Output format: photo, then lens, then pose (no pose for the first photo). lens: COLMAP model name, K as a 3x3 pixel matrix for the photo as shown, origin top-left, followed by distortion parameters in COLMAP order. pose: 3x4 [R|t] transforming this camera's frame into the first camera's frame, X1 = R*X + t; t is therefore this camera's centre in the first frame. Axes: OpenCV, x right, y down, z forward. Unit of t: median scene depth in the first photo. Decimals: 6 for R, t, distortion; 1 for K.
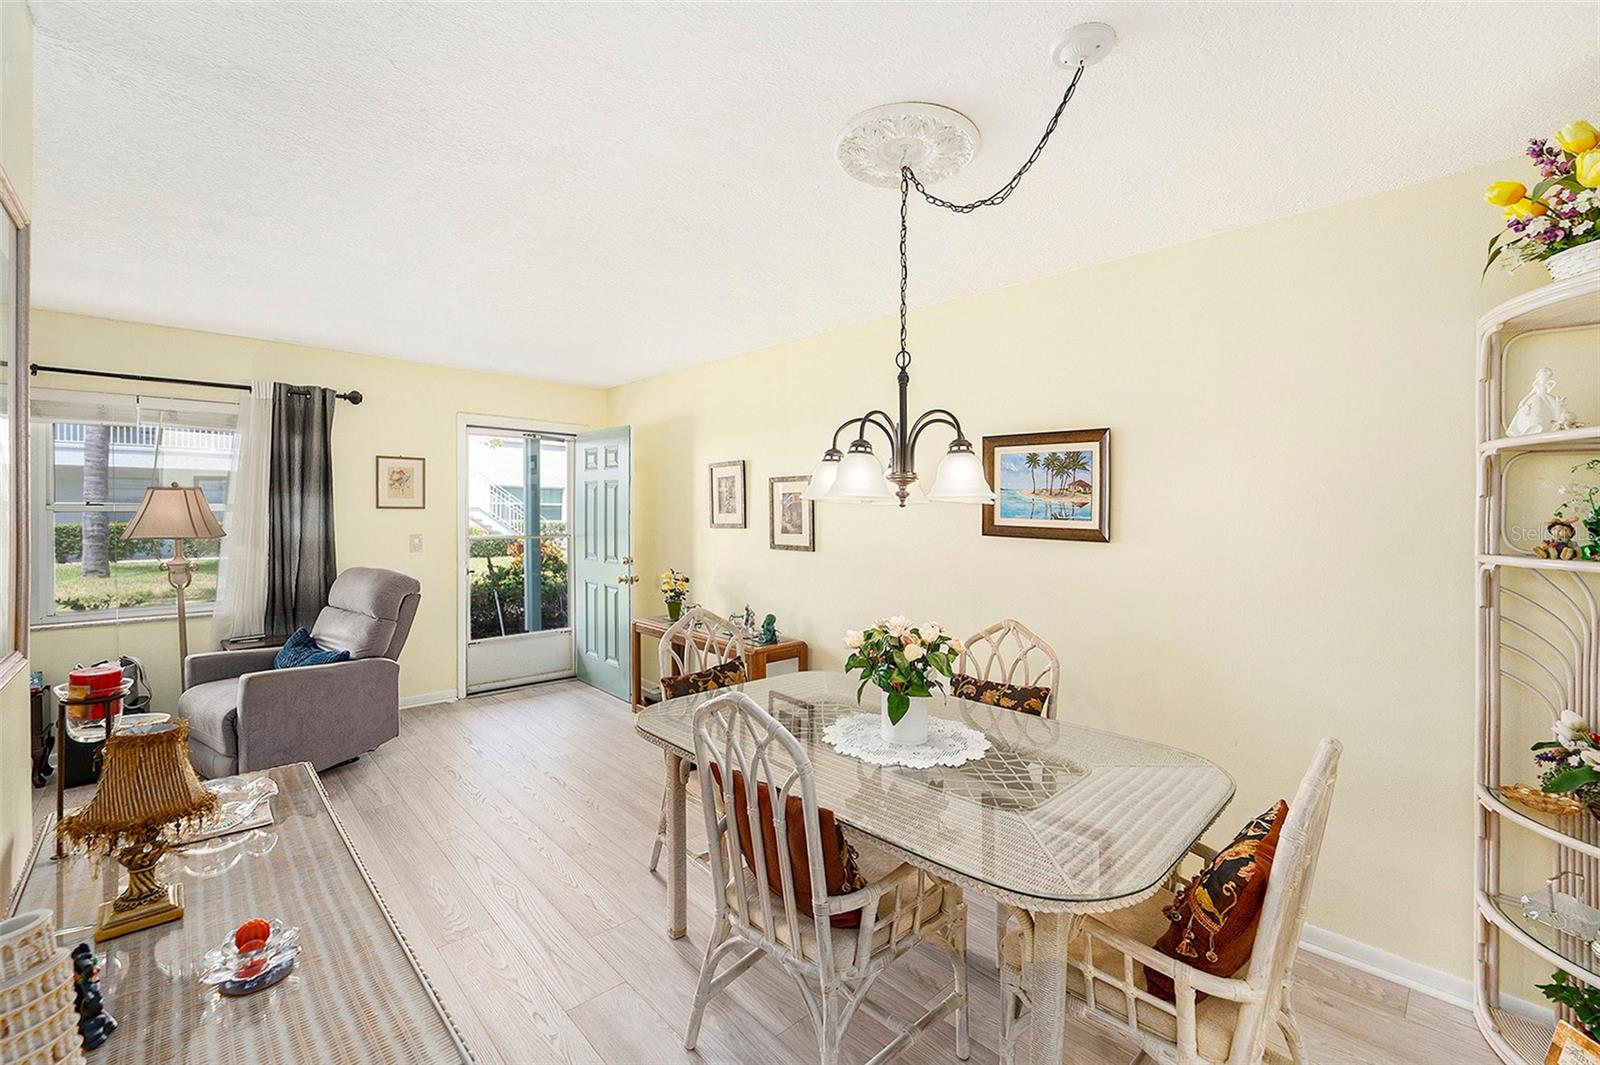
lens RADIAL K [[650.4, 0, 801.0], [0, 650.4, 511.4], [0, 0, 1]] dist [-0.027503, 0.000293]
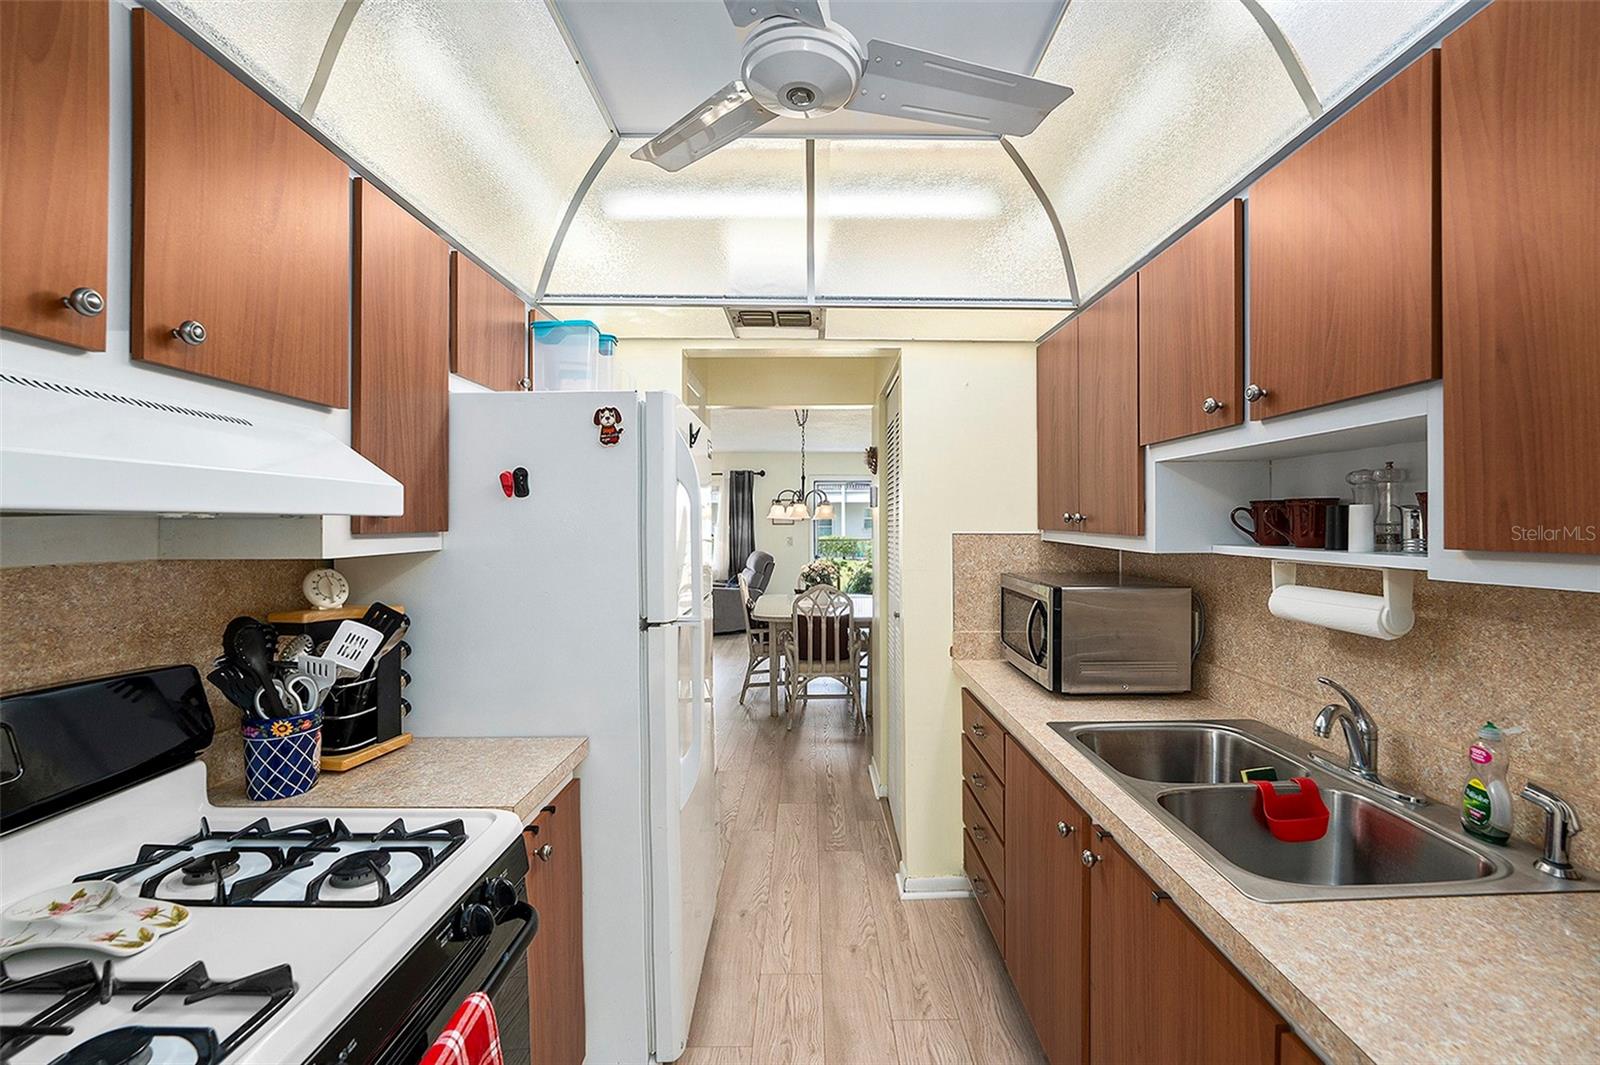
lens RADIAL K [[661.7, 0, 800.0], [0, 661.7, 532.5], [0, 0, 1]] dist [-0.030799, 0.012262]
pose [[0.702336, -0.003345, -0.711838, 0.801175], [0.008774, 0.999954, 0.003959, 0.010830], [0.711791, -0.009027, 0.702333, -0.387940]]
